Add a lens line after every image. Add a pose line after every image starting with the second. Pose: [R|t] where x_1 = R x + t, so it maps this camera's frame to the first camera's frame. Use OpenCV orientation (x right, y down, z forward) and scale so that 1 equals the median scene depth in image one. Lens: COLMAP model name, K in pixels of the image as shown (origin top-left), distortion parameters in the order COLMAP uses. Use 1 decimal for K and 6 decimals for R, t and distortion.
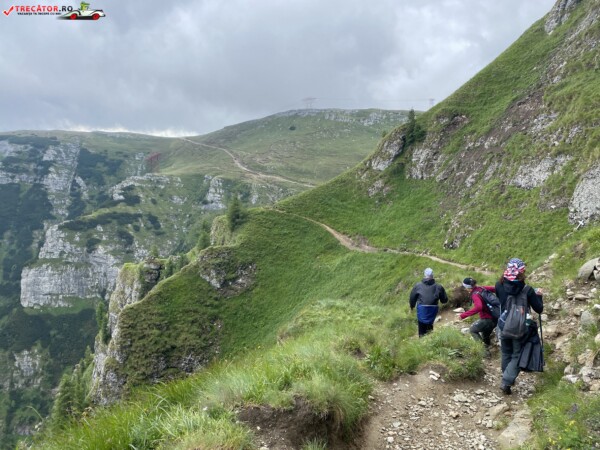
lens RADIAL K [[452.8, 0, 302.2], [0, 452.8, 220.7], [0, 0, 1]] dist [0.047936, -0.046069]
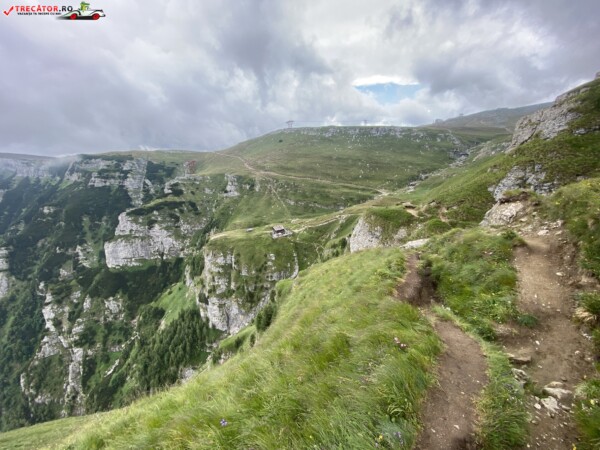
lens RADIAL K [[240.4, 0, 298.4], [0, 240.4, 226.2], [0, 0, 1]] dist [0.018108, -0.018537]
pose [[0.998095, -0.055710, 0.026512, 0.017763], [0.052269, 0.991826, 0.116400, -0.037504], [-0.032780, -0.114793, 0.992848, 0.982962]]
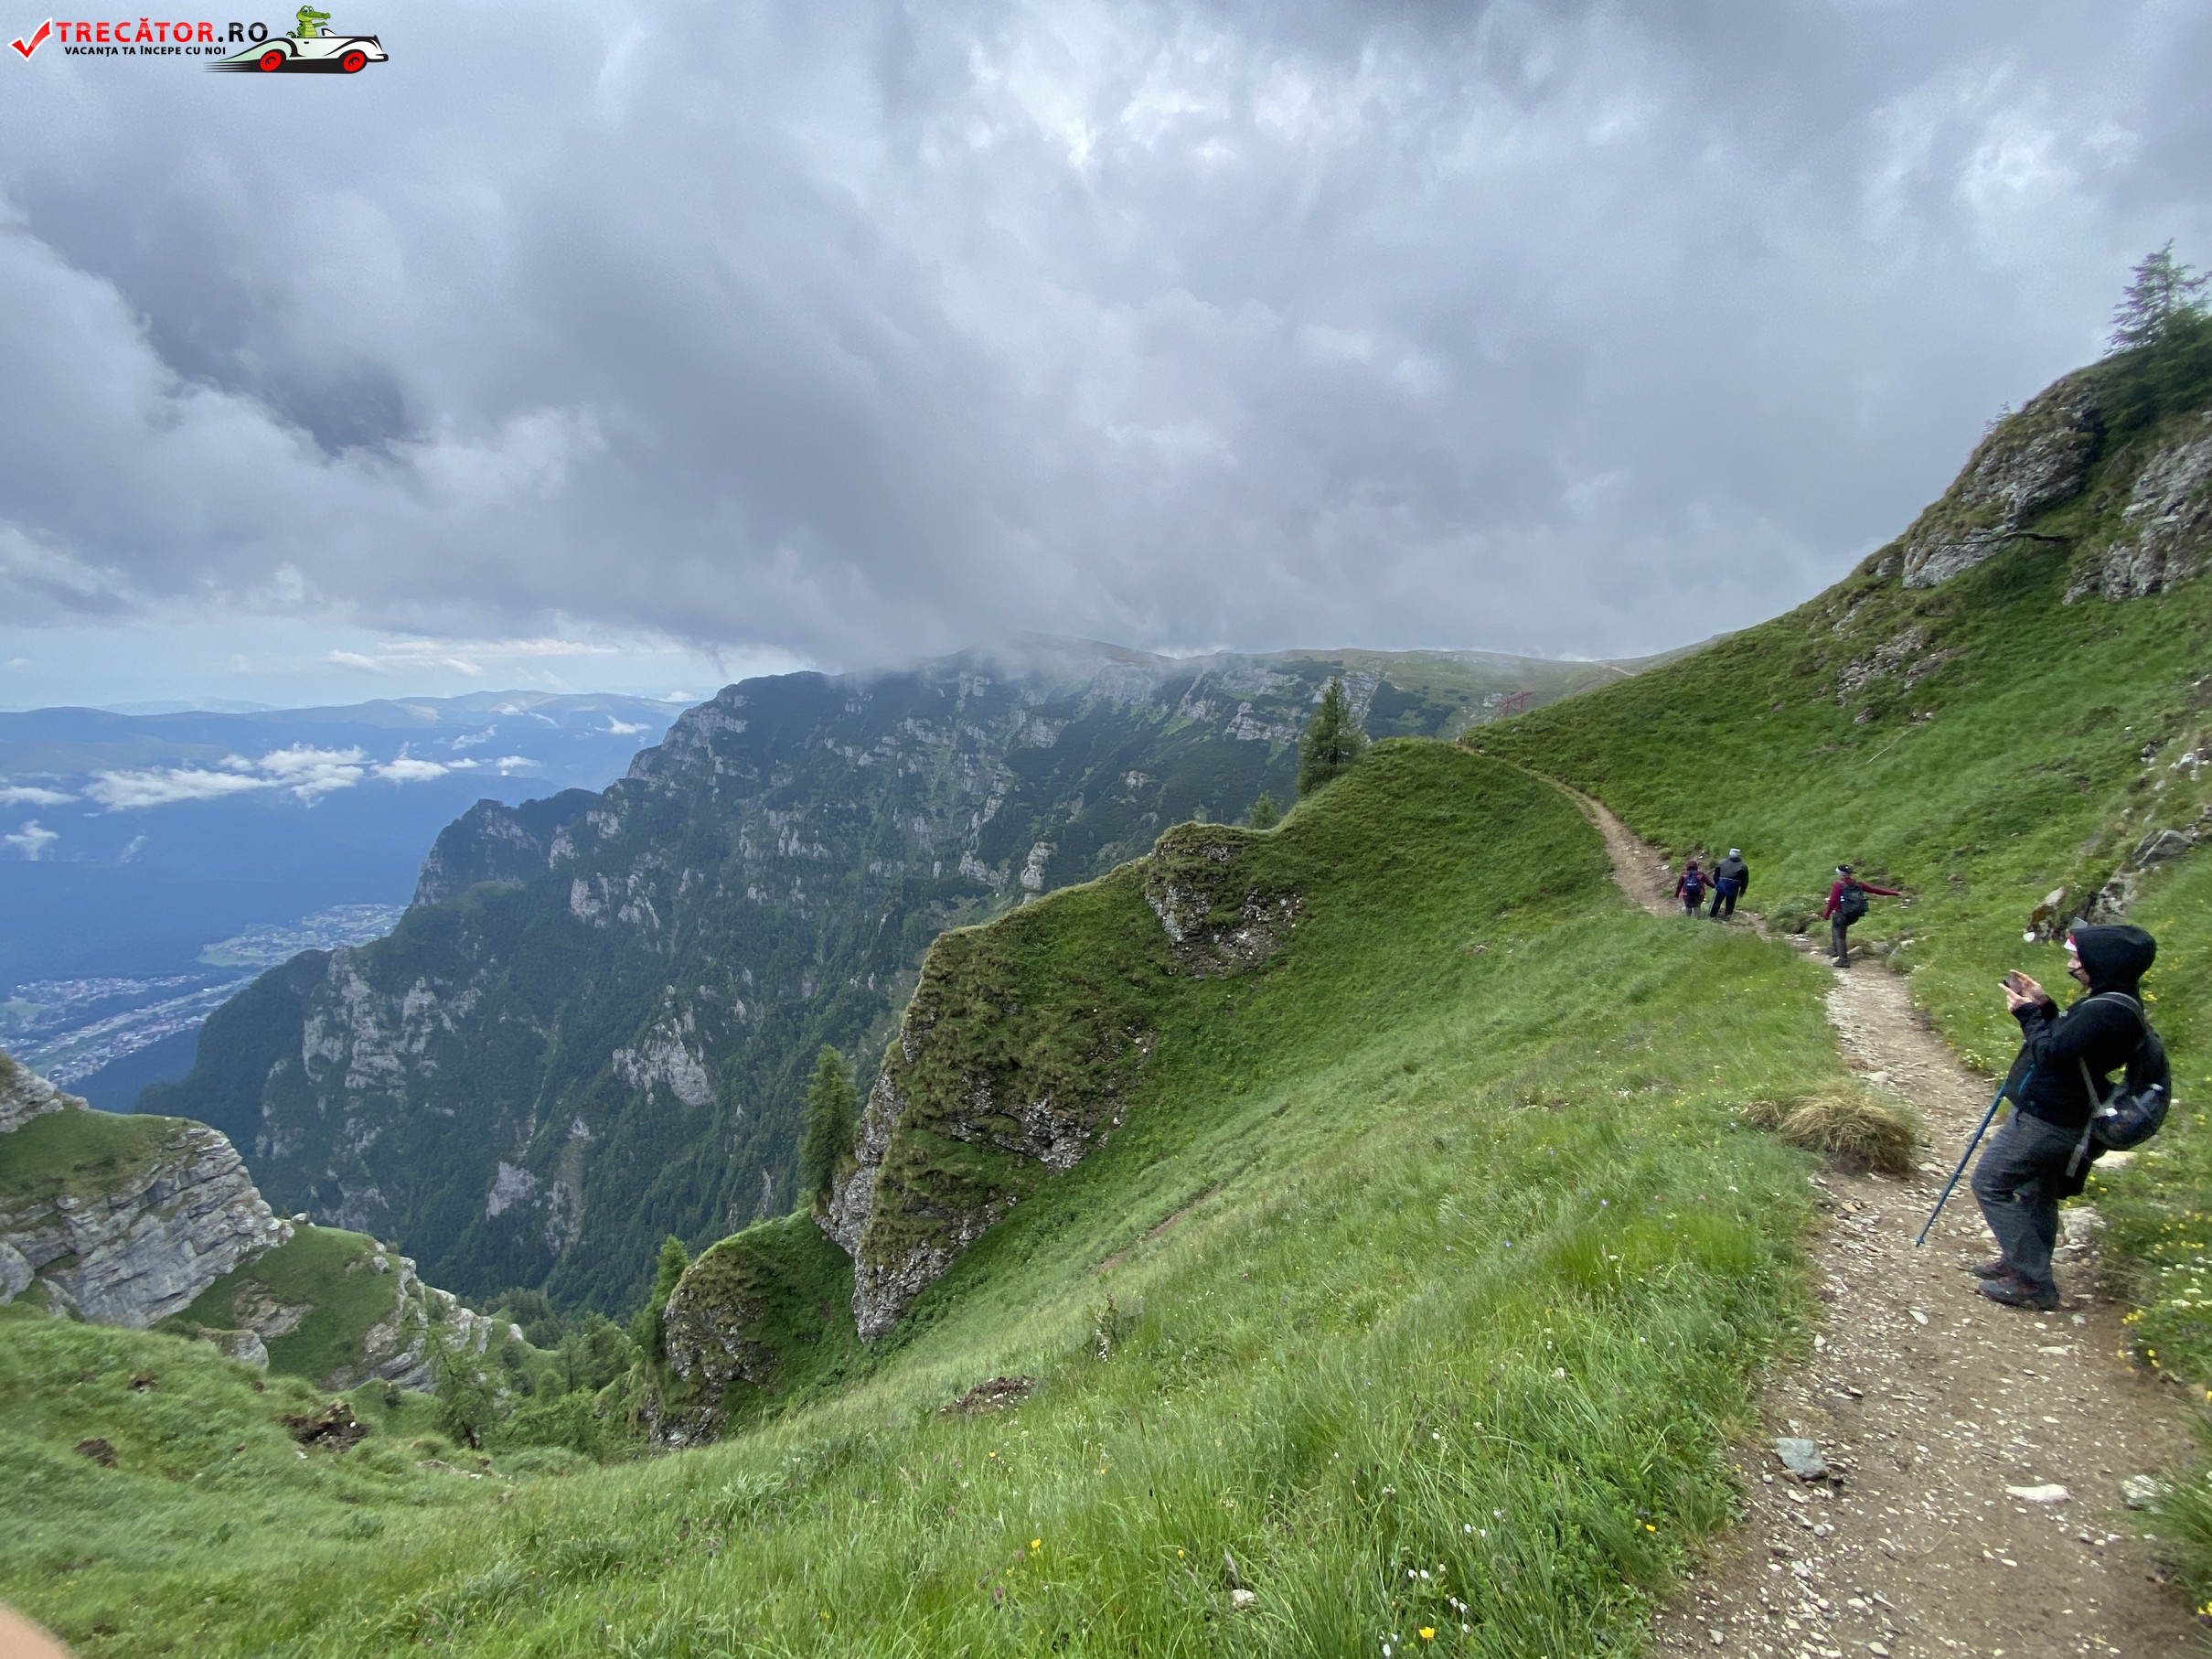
lens RADIAL K [[886.2, 0, 1106.2], [0, 886.2, 839.0], [0, 0, 1]] dist [0.018108, -0.018537]
pose [[0.715918, 0.141192, -0.683759, 0.151981], [-0.138273, 0.988613, 0.059366, 0.028188], [0.684355, 0.052044, 0.727289, 0.331790]]
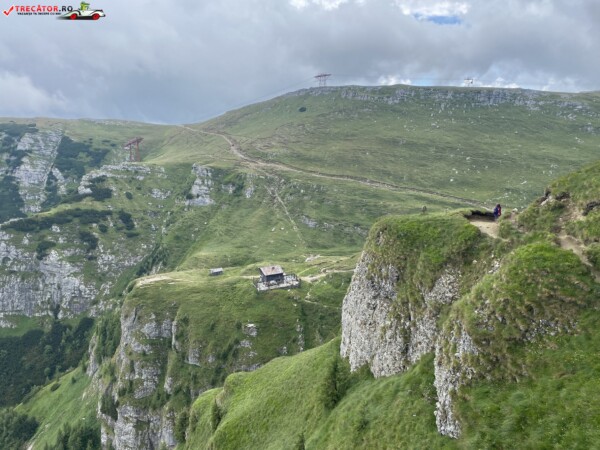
lens RADIAL K [[452.8, 0, 301.7], [0, 452.8, 221.2], [0, 0, 1]] dist [0.047936, -0.046069]
pose [[0.998624, 0.001609, -0.052415, 0.160871], [-0.001398, 0.999991, 0.004058, -0.000289], [0.052421, -0.003979, 0.998617, 1.161409]]
